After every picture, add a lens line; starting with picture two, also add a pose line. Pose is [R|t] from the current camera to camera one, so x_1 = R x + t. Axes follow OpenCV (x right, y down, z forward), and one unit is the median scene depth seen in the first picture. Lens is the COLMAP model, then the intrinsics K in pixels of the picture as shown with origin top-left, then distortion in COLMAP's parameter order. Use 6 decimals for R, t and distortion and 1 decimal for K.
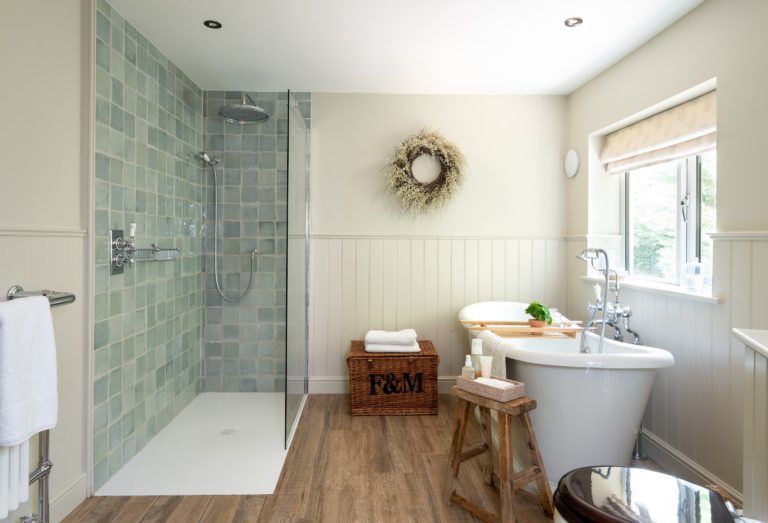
lens RADIAL K [[478.4, 0, 384.0], [0, 478.4, 261.5], [0, 0, 1]] dist [-0.004588, 0.000878]
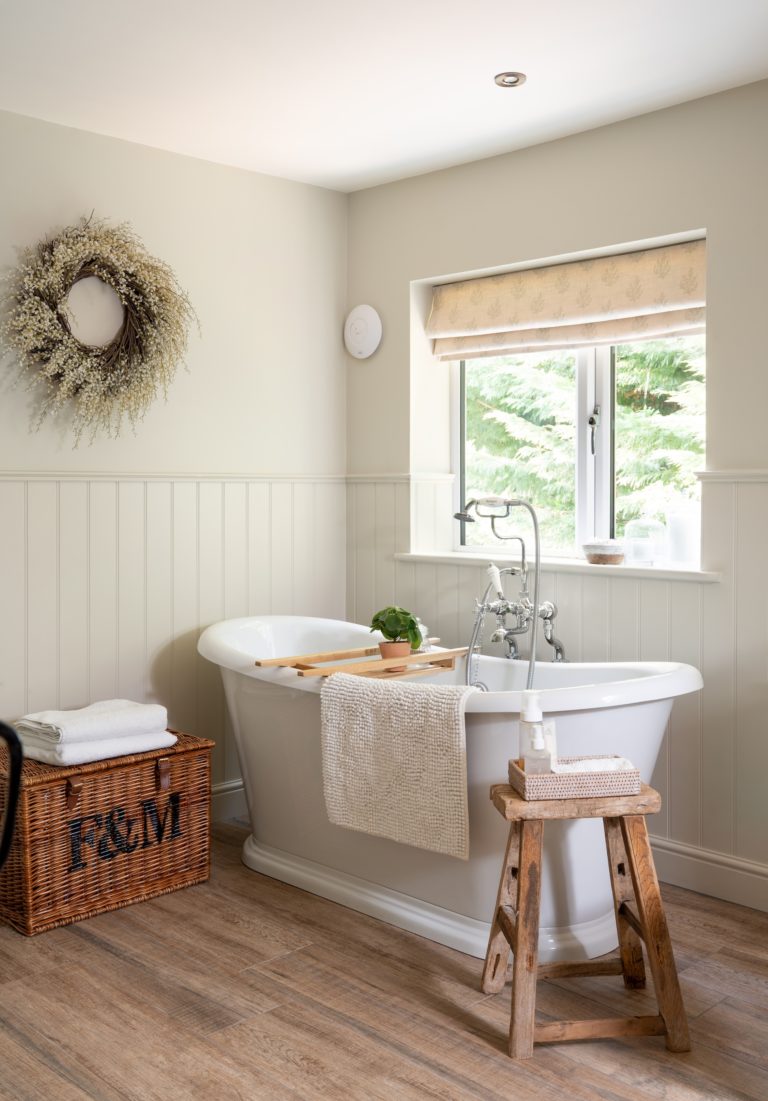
lens RADIAL K [[1136.1, 0, 384.7], [0, 1136.1, 534.0], [0, 0, 1]] dist [0.052491, 0.036671]
pose [[0.738951, -0.031617, 0.673017, -0.474903], [0.032327, 0.999412, 0.011456, -0.005454], [-0.672983, 0.013291, 0.739538, 0.113601]]
